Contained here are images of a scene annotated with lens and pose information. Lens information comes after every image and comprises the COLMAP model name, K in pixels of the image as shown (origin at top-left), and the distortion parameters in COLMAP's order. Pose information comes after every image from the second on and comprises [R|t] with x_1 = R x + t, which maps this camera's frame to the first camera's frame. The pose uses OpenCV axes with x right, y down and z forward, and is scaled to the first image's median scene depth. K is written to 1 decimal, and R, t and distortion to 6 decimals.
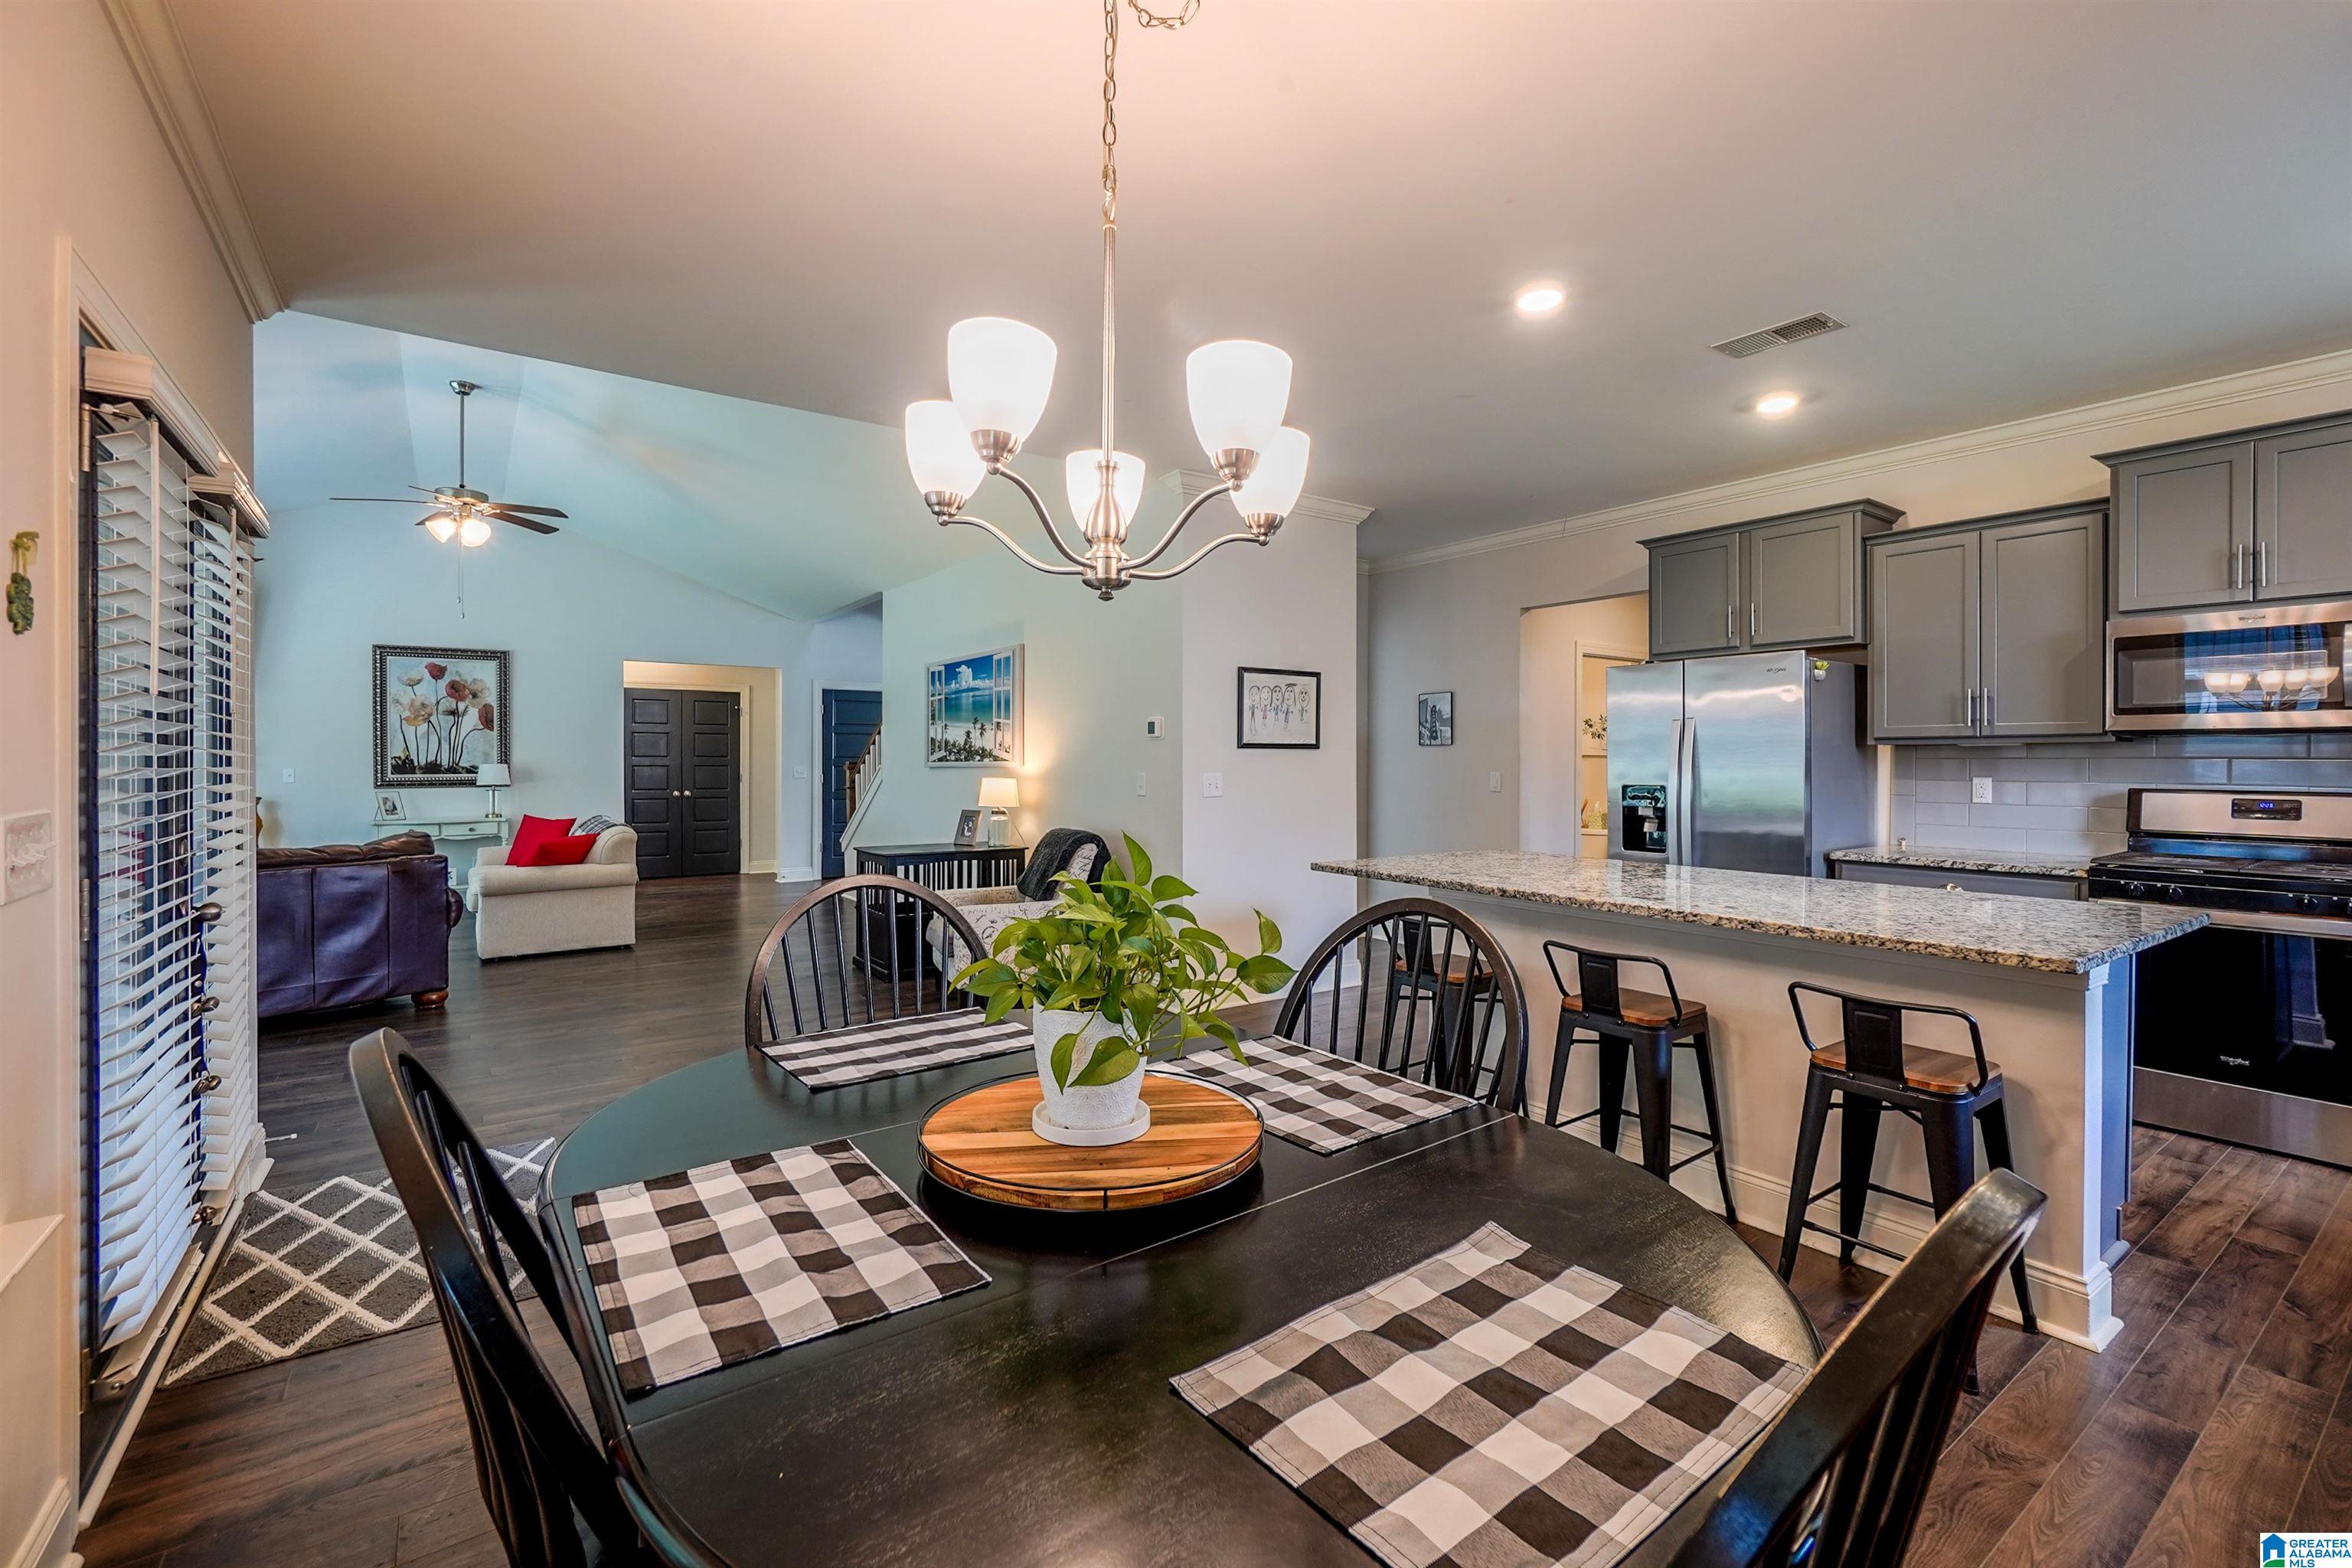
lens RADIAL K [[1033.5, 0, 1202.5], [0, 1033.5, 760.2], [0, 0, 1]] dist [-0.002685, 0.001336]
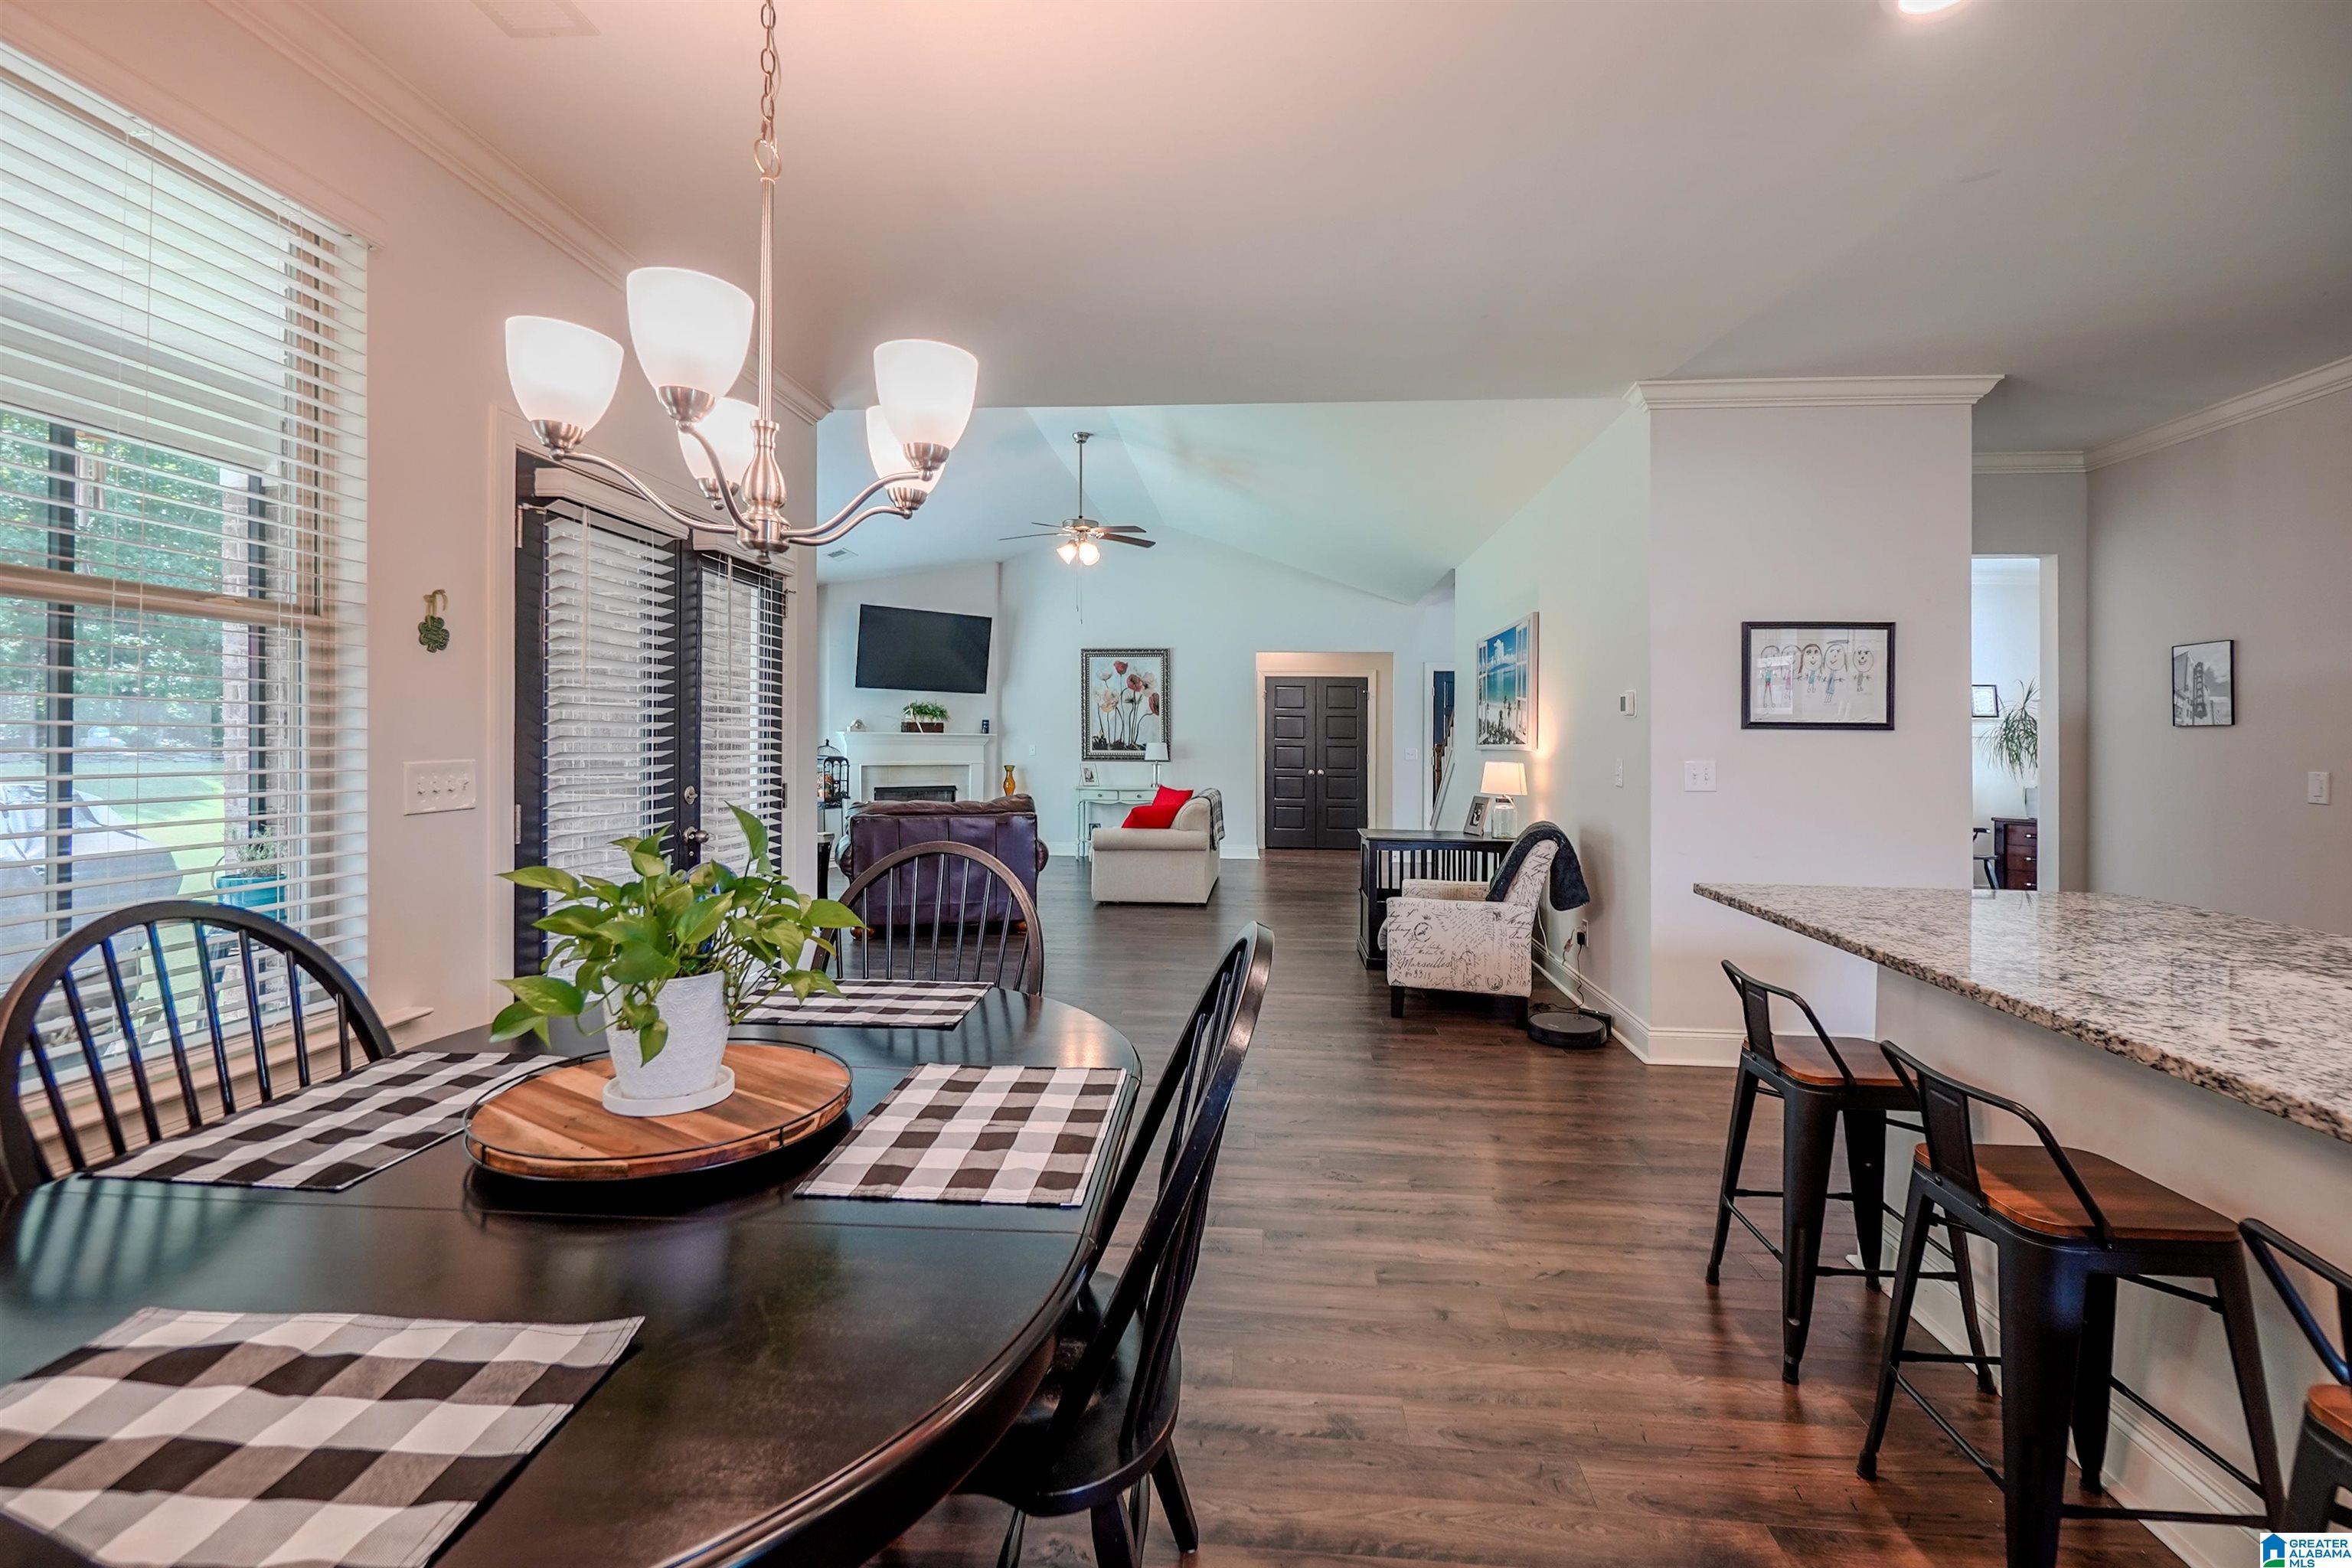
lens RADIAL K [[1056.6, 0, 1171.1], [0, 1056.6, 735.2], [0, 0, 1]] dist [0.001153, 0.000778]
pose [[0.755081, 0.005212, -0.655611, 0.247569], [-0.011330, 0.999923, -0.005100, 0.001909], [0.655533, 0.011279, 0.755082, 0.147613]]
